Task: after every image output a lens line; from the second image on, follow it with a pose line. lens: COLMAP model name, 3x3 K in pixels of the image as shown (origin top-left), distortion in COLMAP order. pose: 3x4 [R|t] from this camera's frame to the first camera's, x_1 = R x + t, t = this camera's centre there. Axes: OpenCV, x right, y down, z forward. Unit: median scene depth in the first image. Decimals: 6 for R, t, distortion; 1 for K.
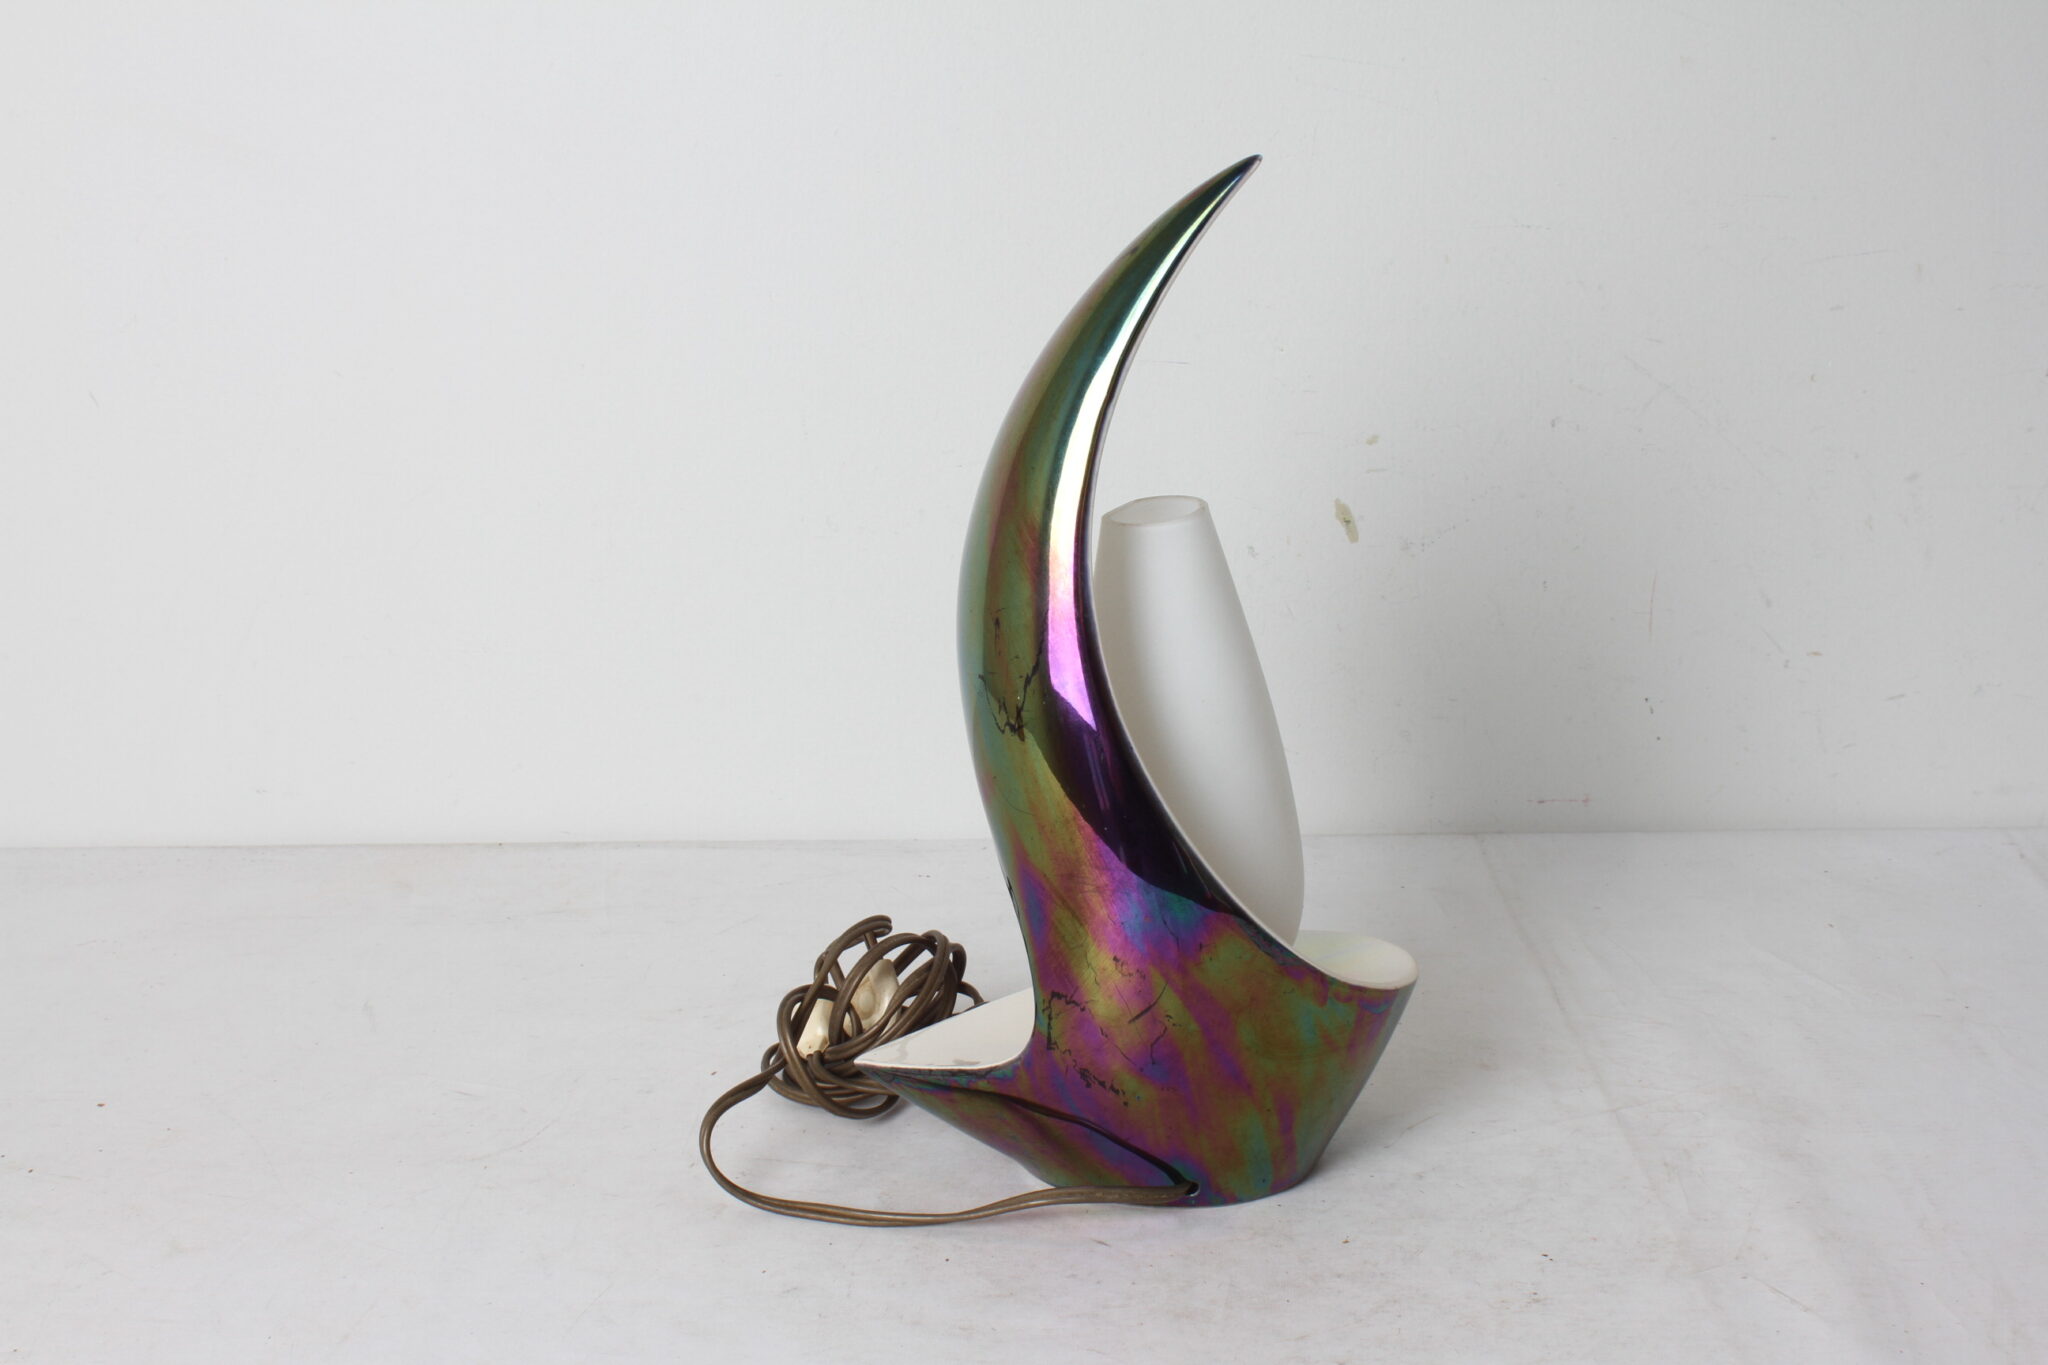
lens RADIAL K [[2900.9, 0, 1024.9], [0, 2900.9, 684.8], [0, 0, 1]] dist [-0.124409, 0.000000]
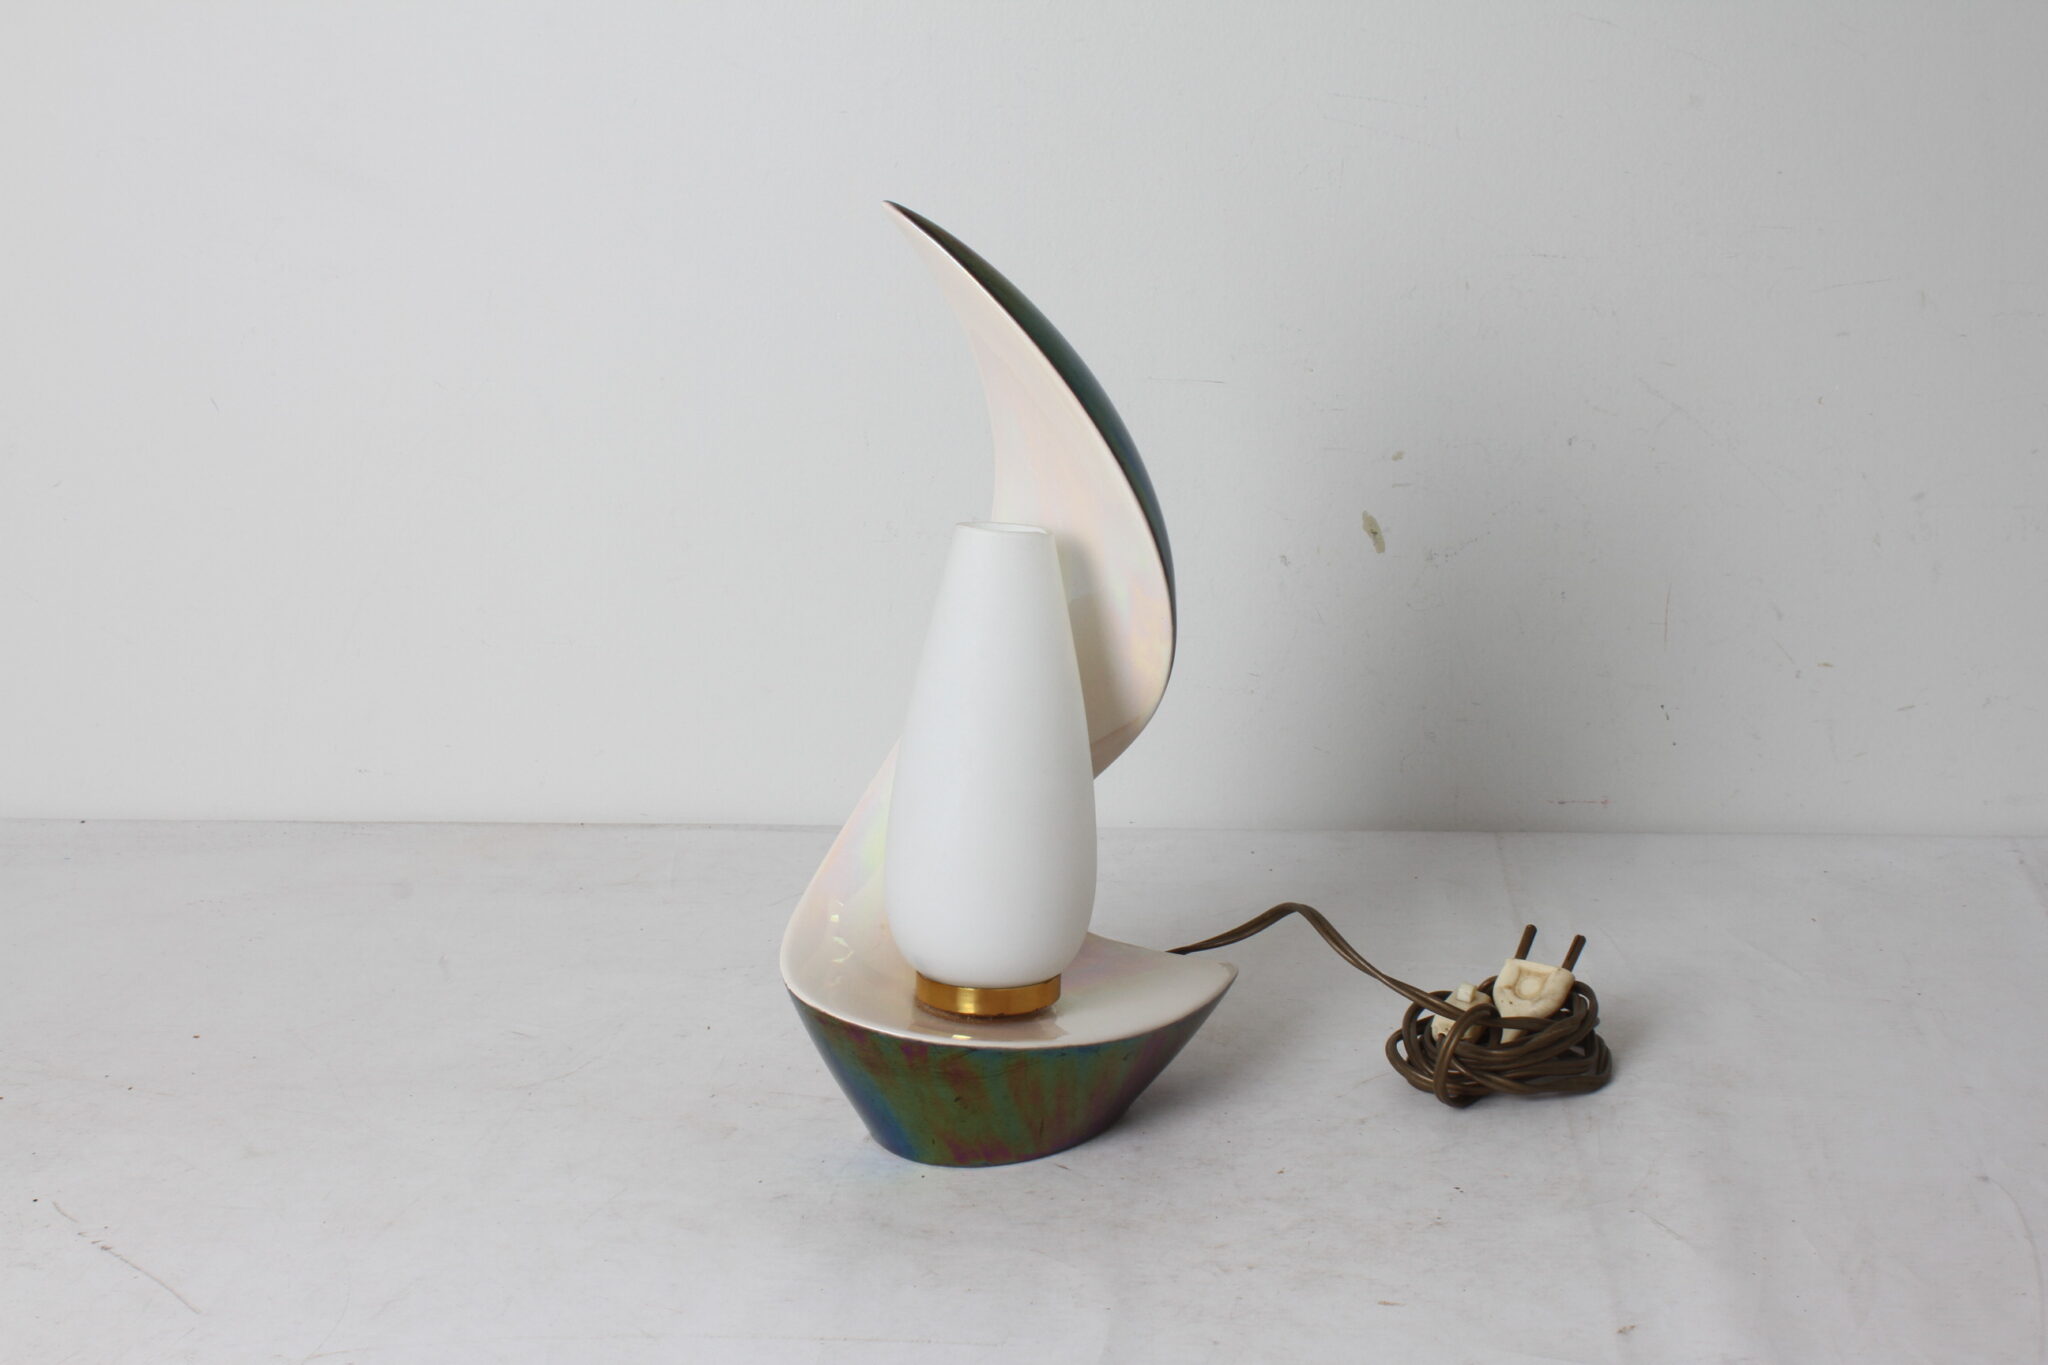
lens RADIAL K [[3185.8, 0, 1027.3], [0, 3185.8, 678.1], [0, 0, 1]] dist [-0.115209, 0.000000]
pose [[0.996817, 0.016127, -0.078080, 0.100438], [-0.017280, 0.999751, -0.014109, 0.020119], [0.077833, 0.015413, 0.996847, -0.220305]]
